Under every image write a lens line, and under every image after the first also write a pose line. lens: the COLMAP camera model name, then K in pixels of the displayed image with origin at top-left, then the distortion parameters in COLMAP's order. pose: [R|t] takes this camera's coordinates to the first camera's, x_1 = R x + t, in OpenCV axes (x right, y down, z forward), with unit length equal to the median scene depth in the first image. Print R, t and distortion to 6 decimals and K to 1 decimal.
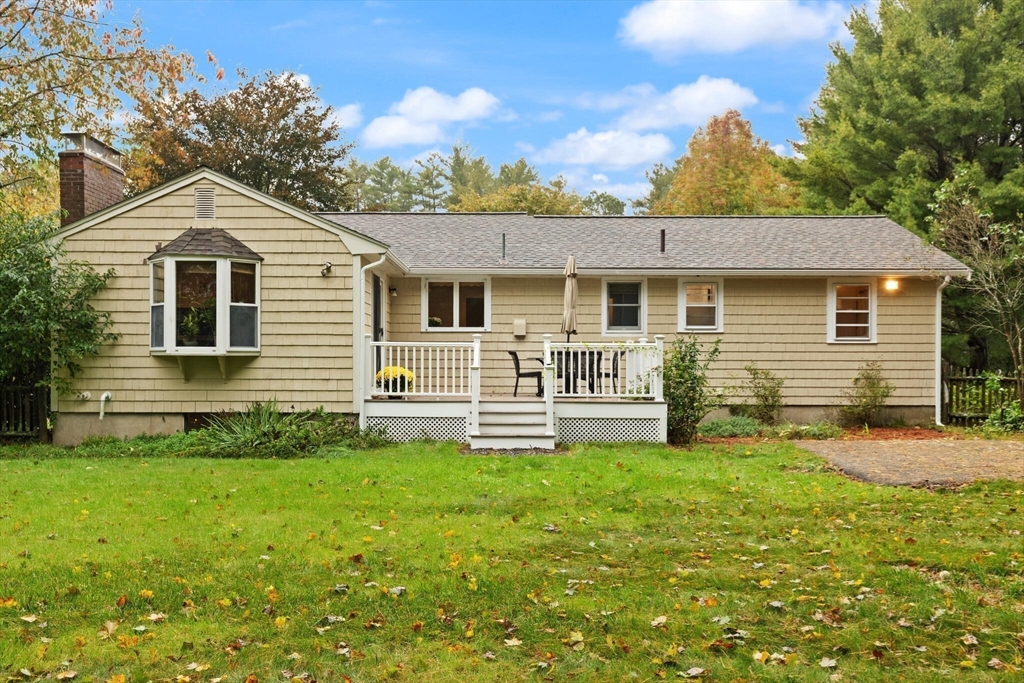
lens RADIAL K [[903.4, 0, 512.2], [0, 903.4, 347.4], [0, 0, 1]] dist [0.004698, -0.000105]
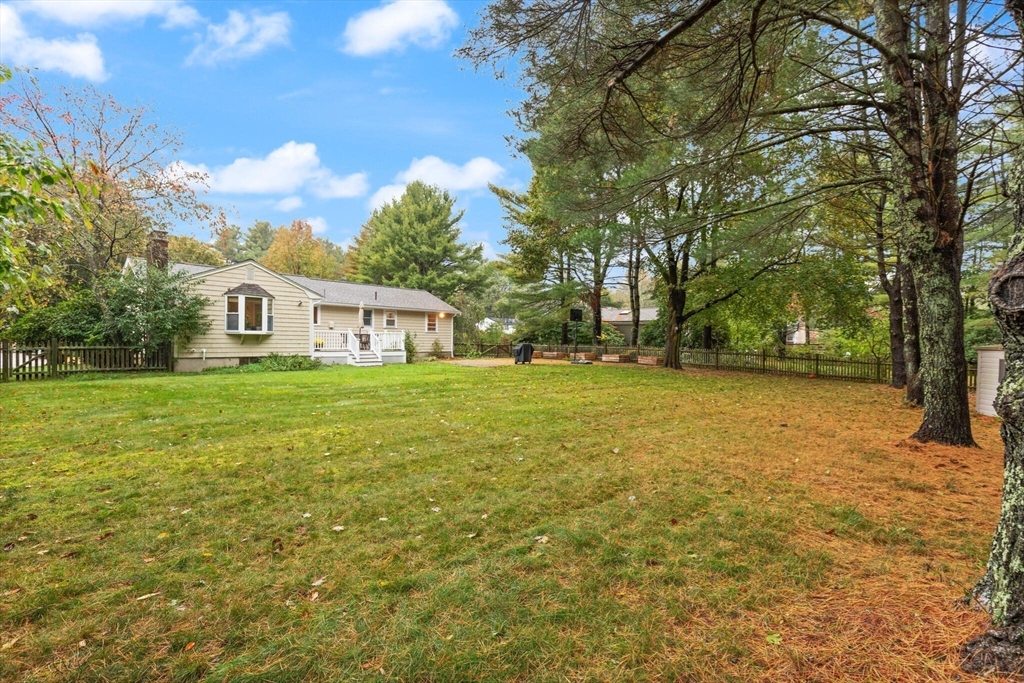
lens RADIAL K [[464.5, 0, 511.9], [0, 464.5, 338.6], [0, 0, 1]] dist [0.004476, 0.000254]
pose [[0.682082, 0.008172, 0.731230, -0.789689], [-0.022460, 0.999700, 0.009777, -0.007572], [-0.730931, -0.023092, 0.682061, -0.422795]]
